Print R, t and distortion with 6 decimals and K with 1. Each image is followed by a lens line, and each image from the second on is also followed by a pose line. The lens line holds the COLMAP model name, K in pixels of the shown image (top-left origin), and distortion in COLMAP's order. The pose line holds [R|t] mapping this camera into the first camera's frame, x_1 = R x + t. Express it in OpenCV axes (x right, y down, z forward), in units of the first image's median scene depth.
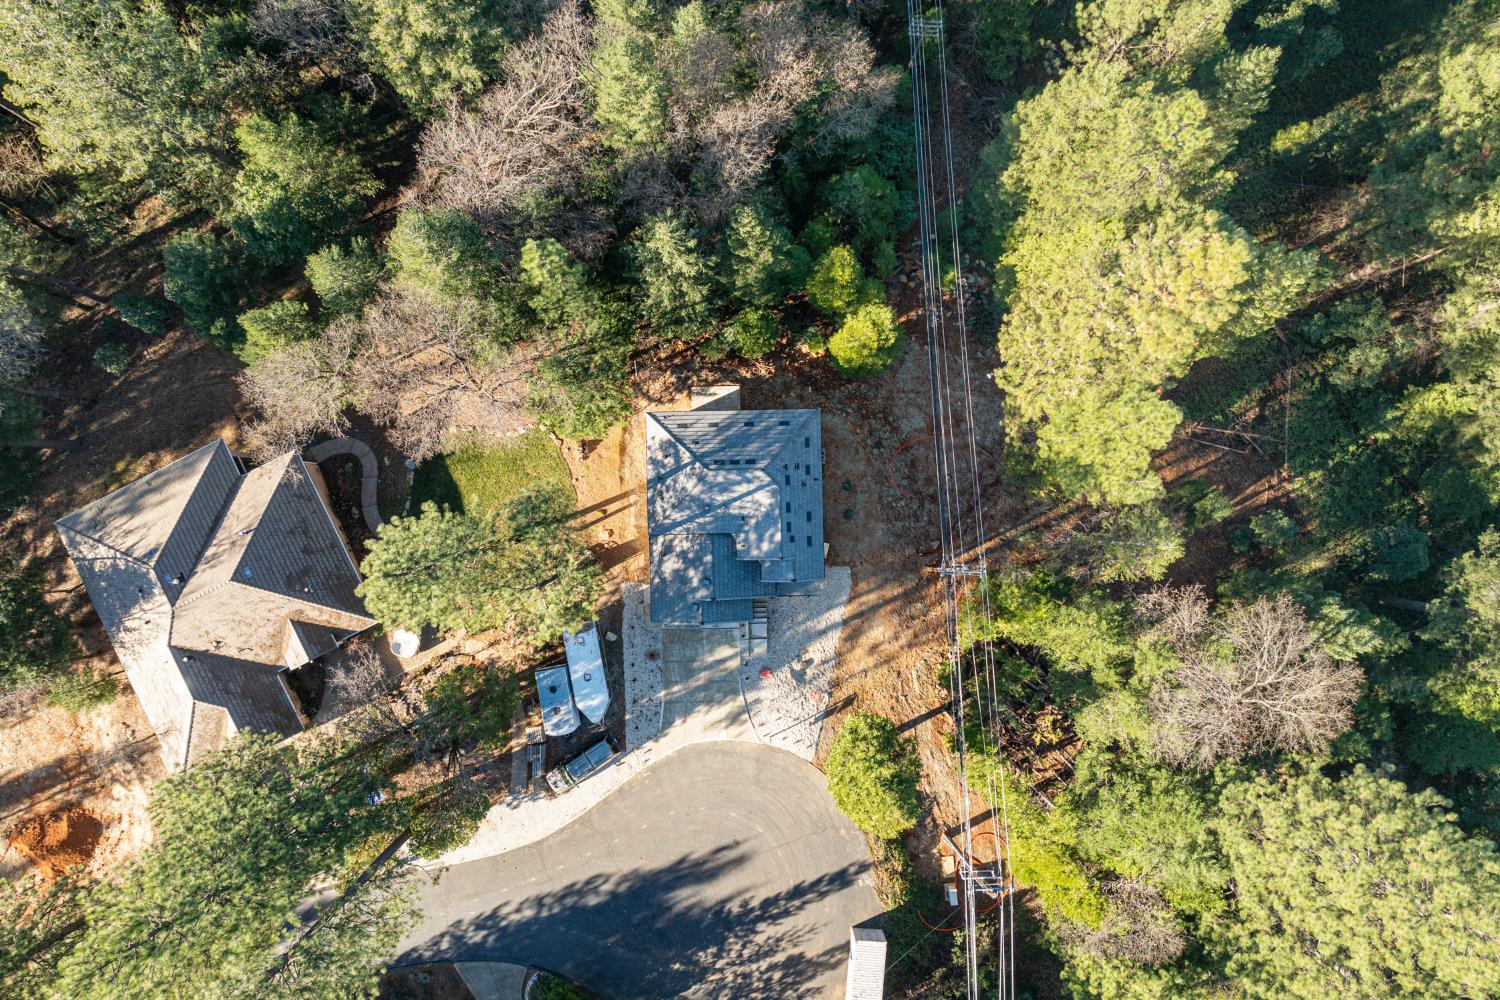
lens RADIAL K [[1062.9, 0, 751.2], [0, 1062.9, 467.0], [0, 0, 1]] dist [-0.047859, -0.001713]
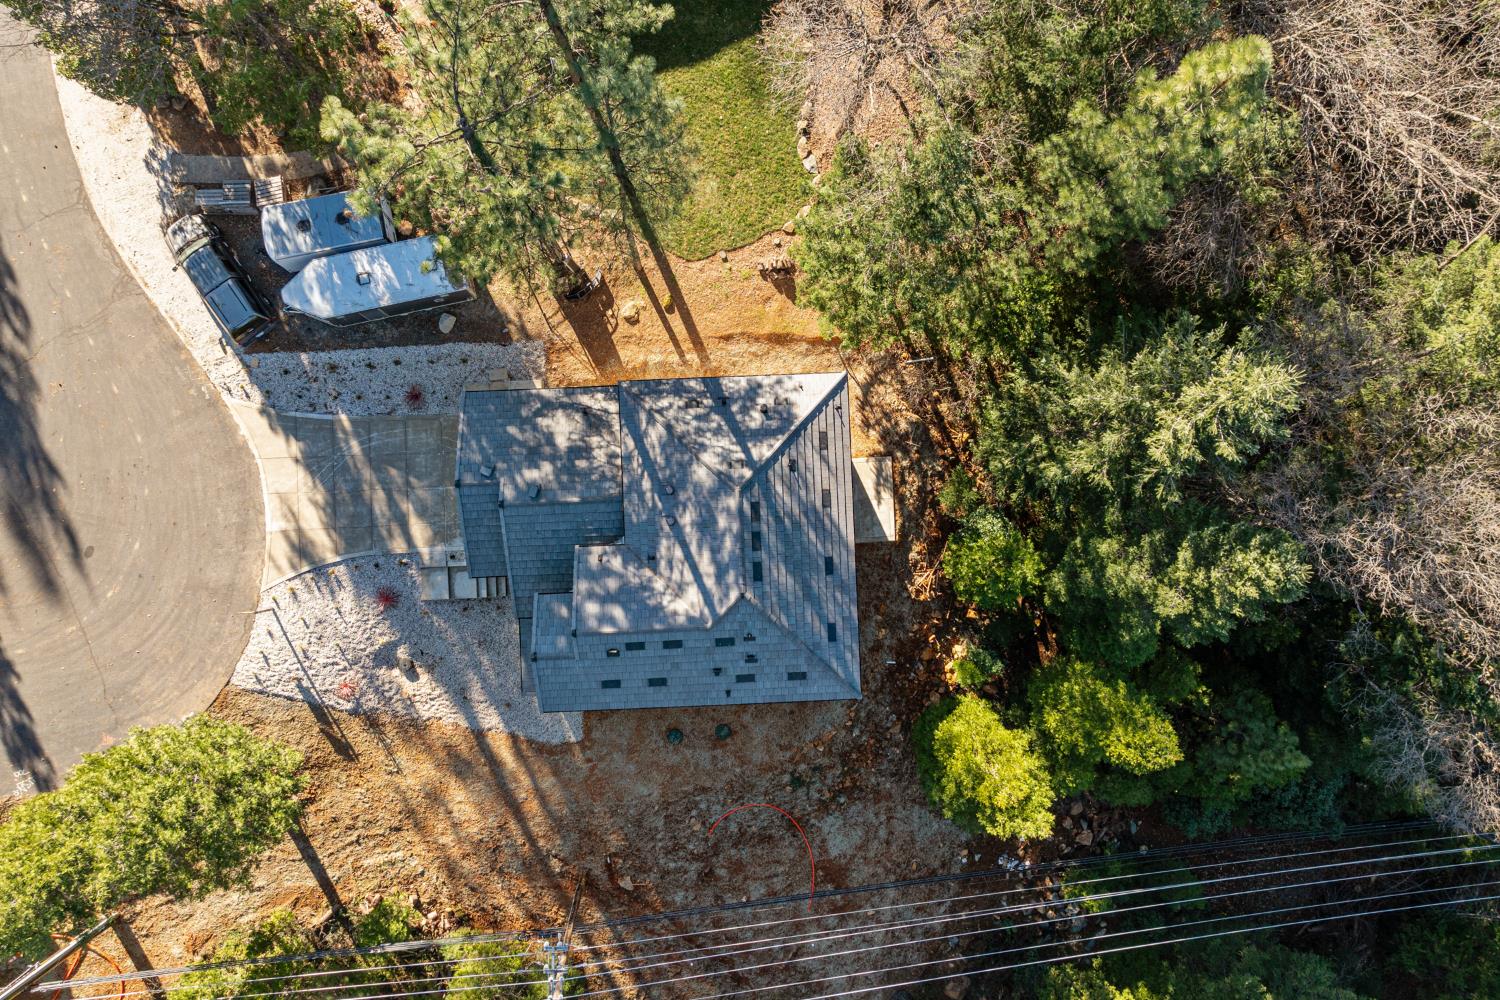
lens RADIAL K [[1062.9, 0, 751.2], [0, 1062.9, 467.0], [0, 0, 1]] dist [-0.047859, -0.001713]
pose [[0.018185, 0.998749, -0.046589, -0.027476], [-0.999373, 0.019572, 0.029494, -0.017515], [0.030369, 0.046023, 0.998479, 0.451046]]
